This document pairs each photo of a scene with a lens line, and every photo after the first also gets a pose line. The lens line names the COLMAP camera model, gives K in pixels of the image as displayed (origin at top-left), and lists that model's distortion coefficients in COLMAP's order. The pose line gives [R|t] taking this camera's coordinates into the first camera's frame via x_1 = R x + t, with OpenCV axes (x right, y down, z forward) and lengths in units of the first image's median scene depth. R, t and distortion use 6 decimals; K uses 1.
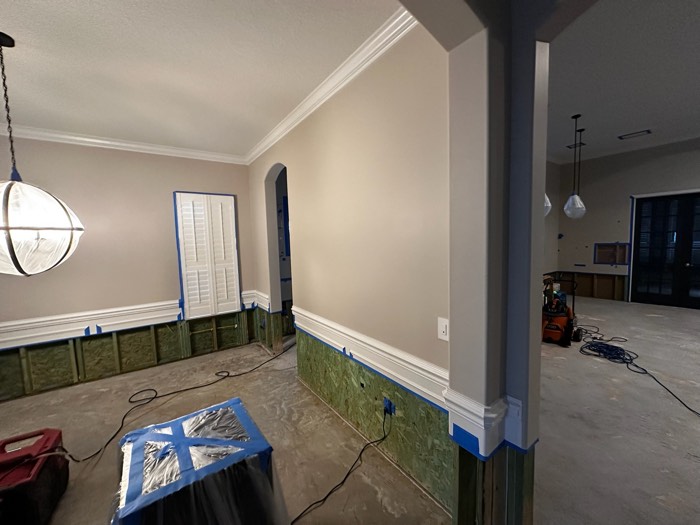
lens RADIAL K [[279.3, 0, 350.0], [0, 279.3, 262.5], [0, 0, 1]] dist [0.000394, 0.000186]
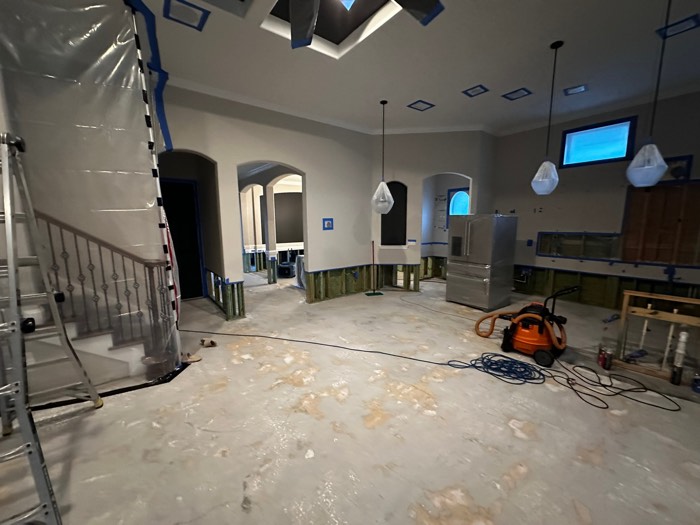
lens RADIAL K [[279.3, 0, 350.0], [0, 279.3, 262.5], [0, 0, 1]] dist [0.000394, 0.000186]
pose [[0.041254, 0.176897, -0.983364, 1.484759], [-0.075267, 0.981956, 0.173486, -0.073022], [0.996310, 0.066858, 0.053824, 0.445428]]
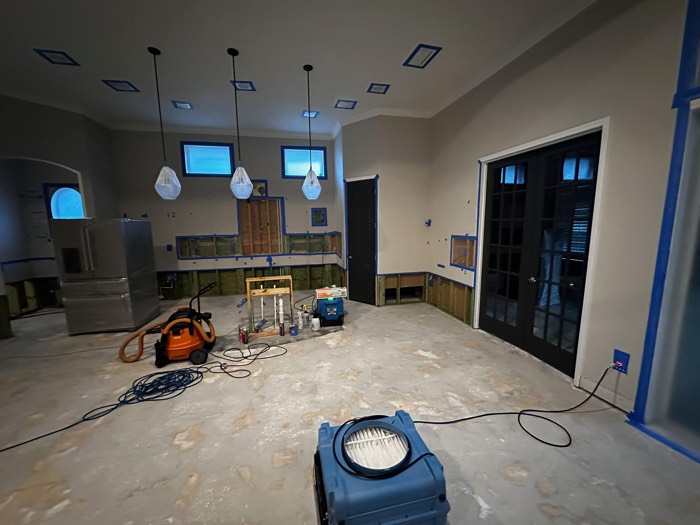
lens RADIAL K [[279.3, 0, 350.0], [0, 279.3, 262.5], [0, 0, 1]] dist [0.000394, 0.000186]
pose [[0.922290, 0.072265, -0.379683, 1.483185], [-0.044005, 0.995611, 0.082602, -0.075602], [0.383986, -0.059475, 0.921421, 0.476573]]
